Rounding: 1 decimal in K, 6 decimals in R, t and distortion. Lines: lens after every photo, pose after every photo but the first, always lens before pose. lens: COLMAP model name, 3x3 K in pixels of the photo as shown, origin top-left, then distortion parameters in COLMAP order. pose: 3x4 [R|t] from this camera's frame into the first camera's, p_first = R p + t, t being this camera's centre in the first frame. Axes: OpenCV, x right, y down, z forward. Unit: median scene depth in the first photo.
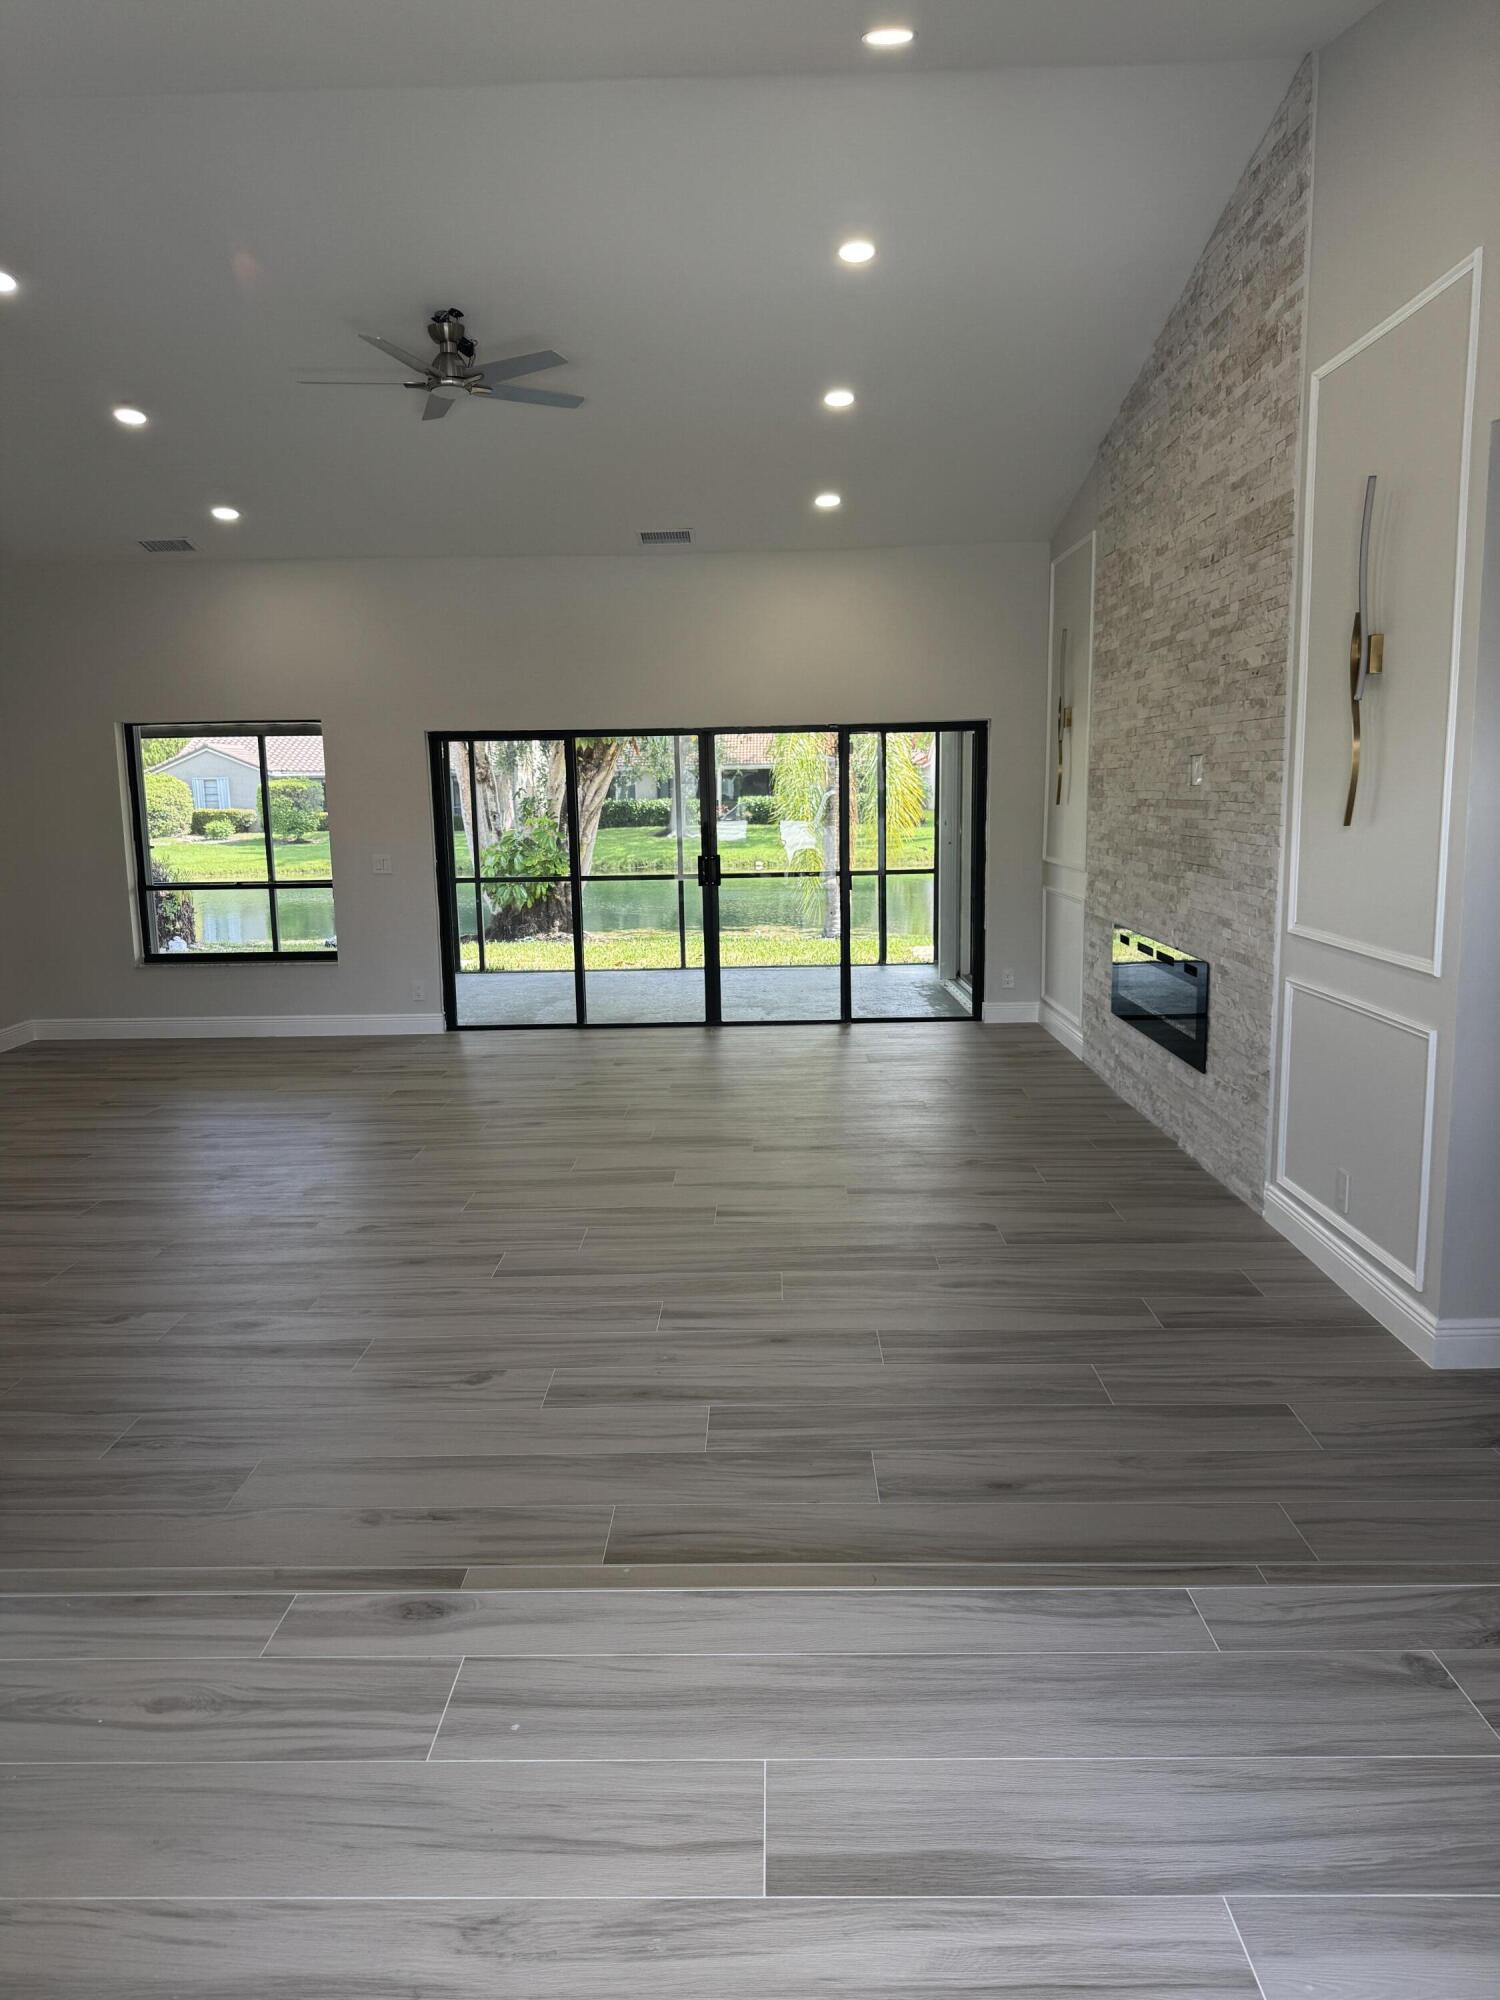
lens RADIAL K [[1396.9, 0, 756.1], [0, 1396.9, 1020.8], [0, 0, 1]] dist [0.064392, -0.052901]
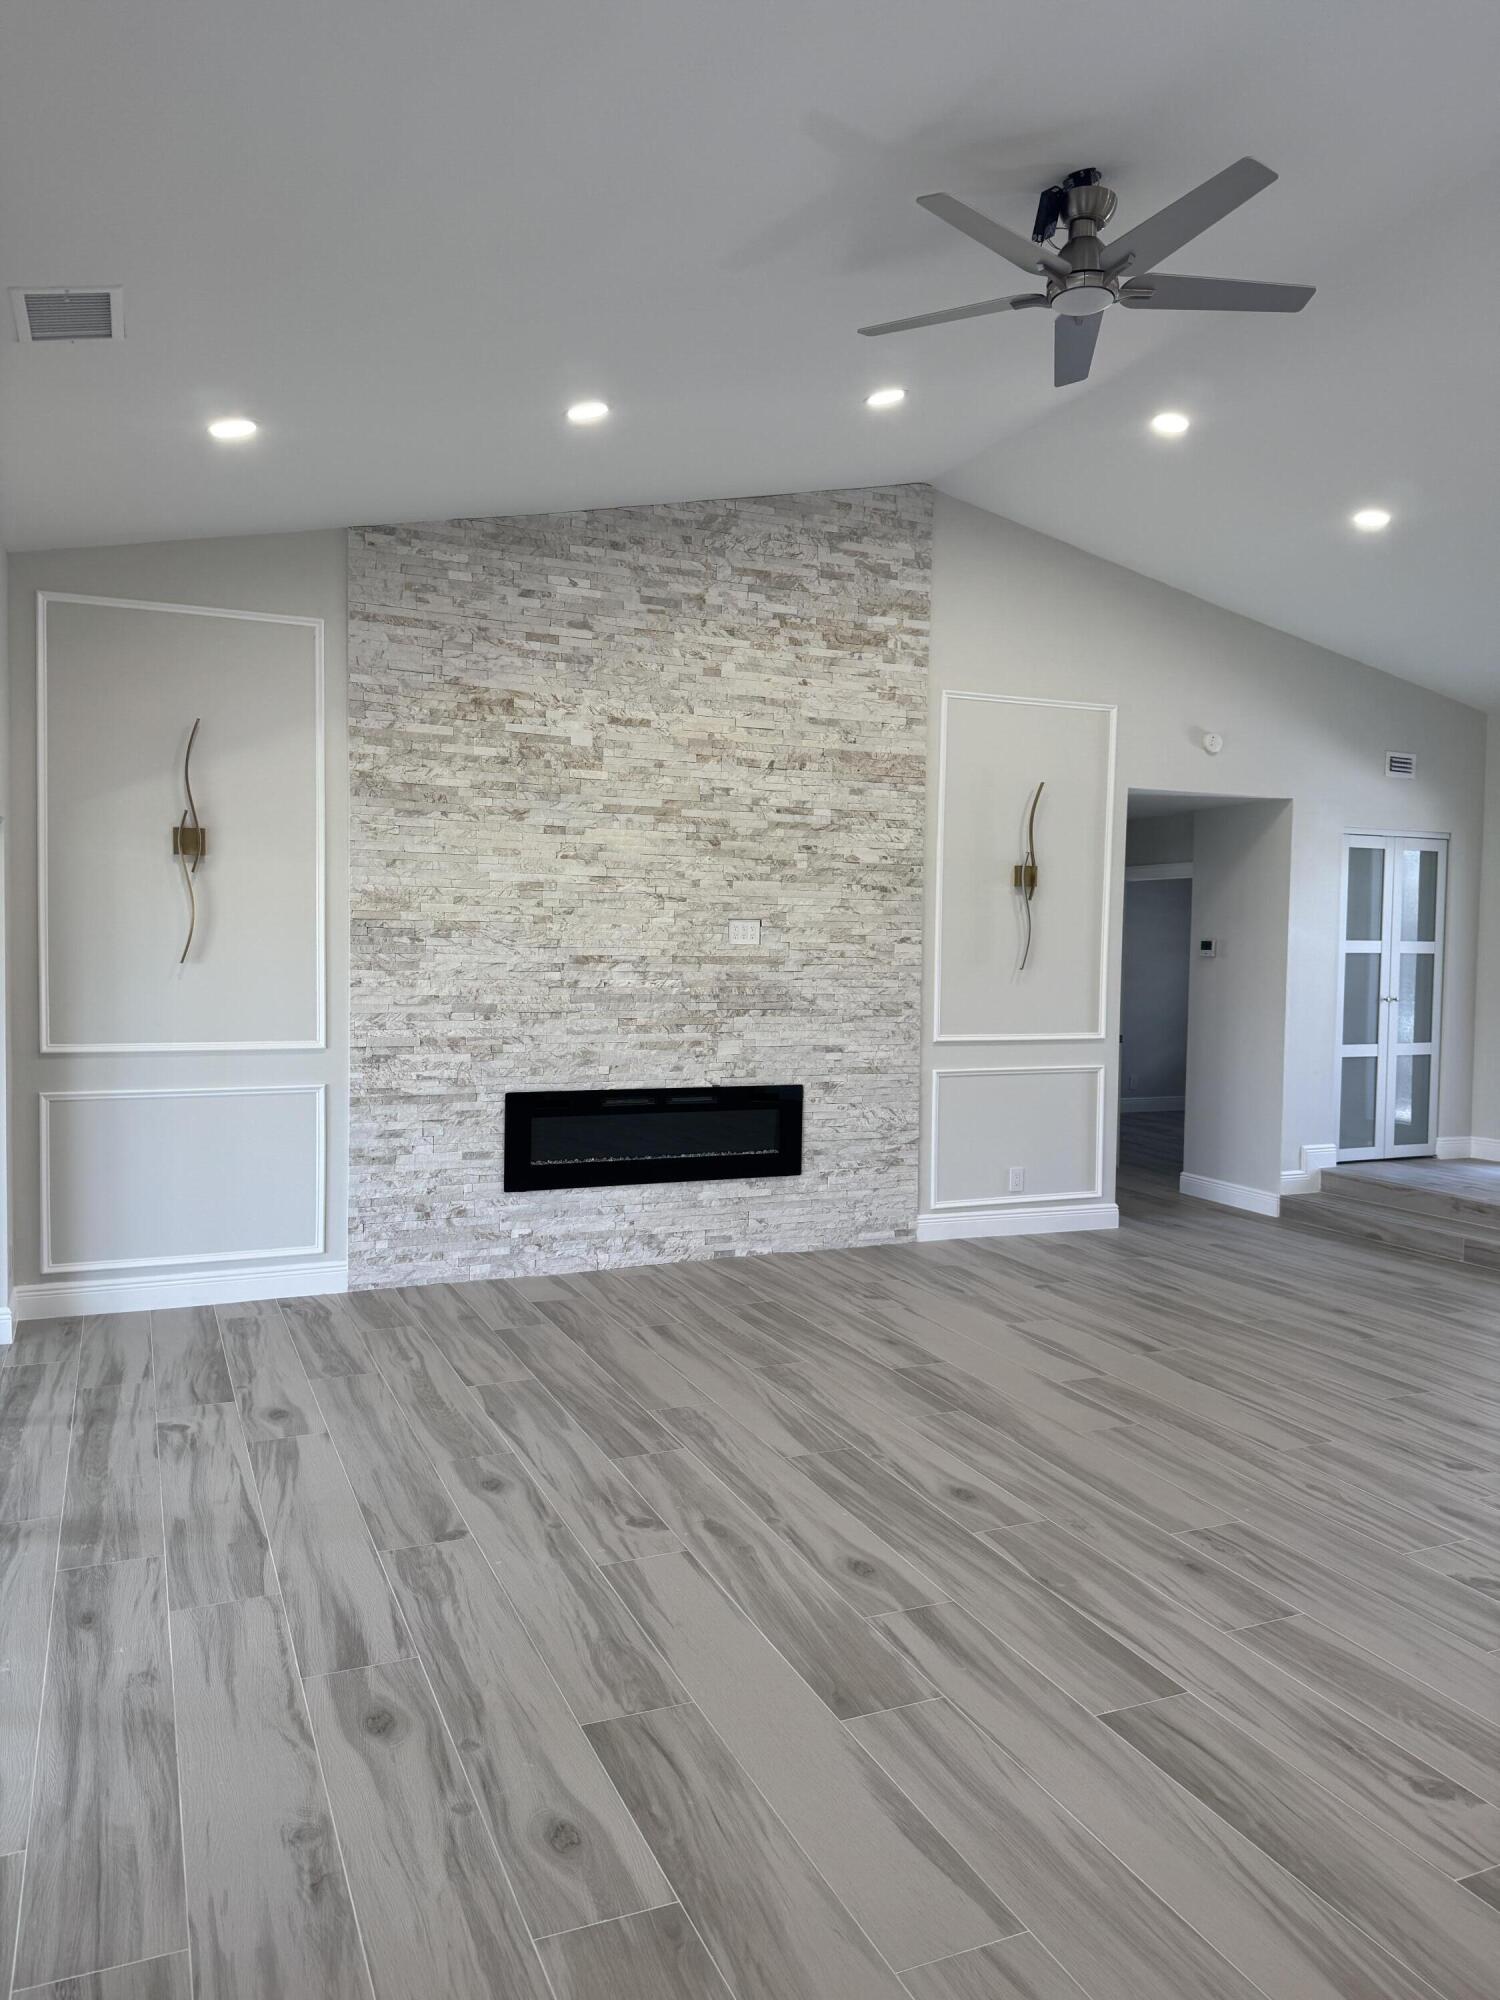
lens RADIAL K [[1396.9, 0, 776.1], [0, 1396.9, 1013.4], [0, 0, 1]] dist [0.064392, -0.052901]
pose [[-0.434012, -0.035968, 0.900189, -0.868835], [0.144154, 0.983556, 0.108801, -0.270285], [-0.889299, 0.176986, -0.421690, 1.712323]]
